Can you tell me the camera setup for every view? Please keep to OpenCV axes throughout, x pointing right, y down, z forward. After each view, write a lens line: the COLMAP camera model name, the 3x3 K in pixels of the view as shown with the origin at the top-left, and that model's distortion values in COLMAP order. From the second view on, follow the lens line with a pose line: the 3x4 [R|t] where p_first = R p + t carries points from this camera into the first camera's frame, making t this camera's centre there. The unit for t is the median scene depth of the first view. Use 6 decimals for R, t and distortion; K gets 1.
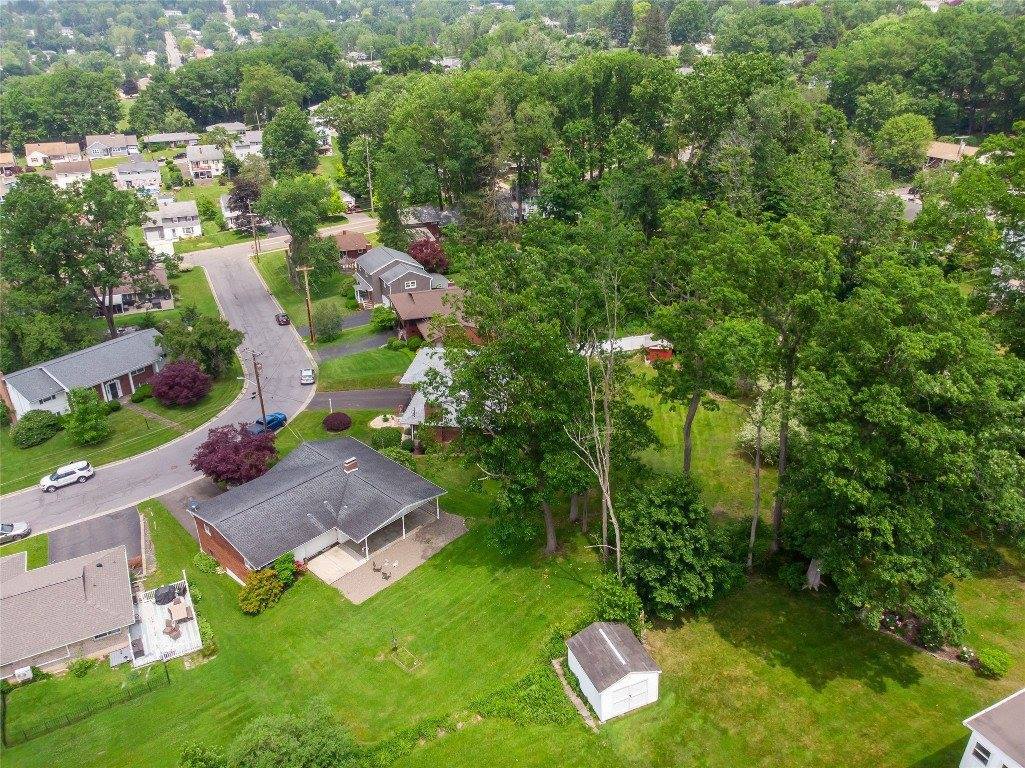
lens RADIAL K [[716.5, 0, 510.1], [0, 716.5, 363.0], [0, 0, 1]] dist [0.003403, -0.001032]
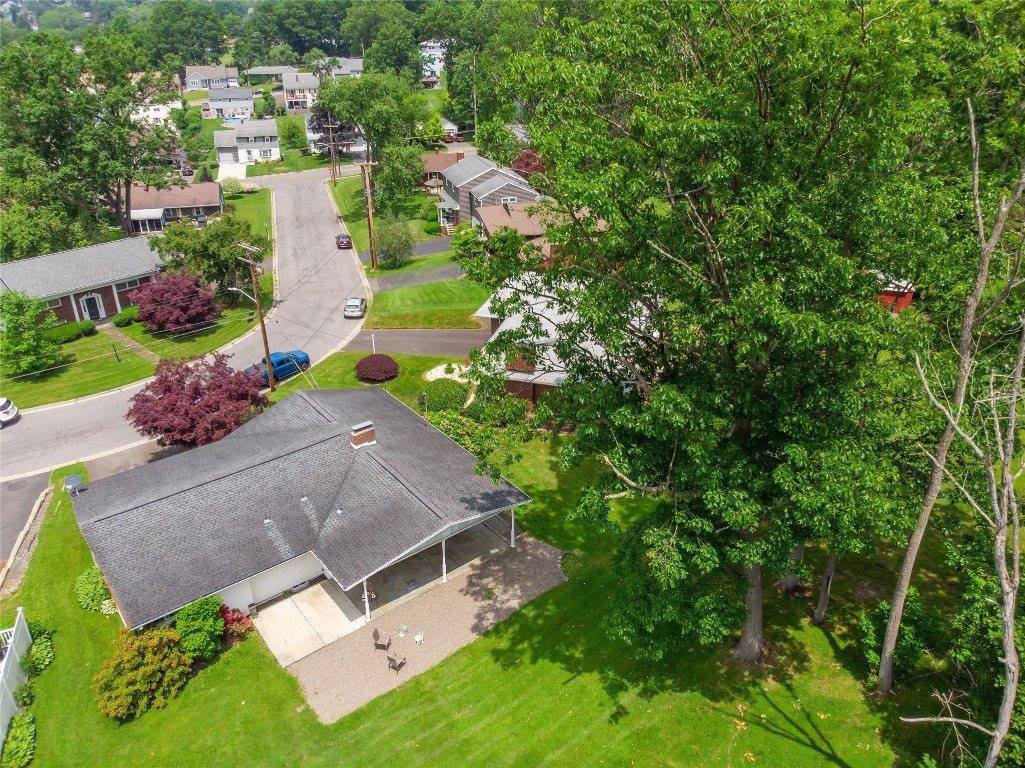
lens RADIAL K [[716.5, 0, 510.1], [0, 716.5, 363.0], [0, 0, 1]] dist [0.003403, -0.001032]
pose [[0.986851, 0.065230, -0.147883, -0.023810], [-0.061544, 0.997672, 0.029373, 0.047867], [0.149455, -0.019885, 0.988569, 0.353980]]
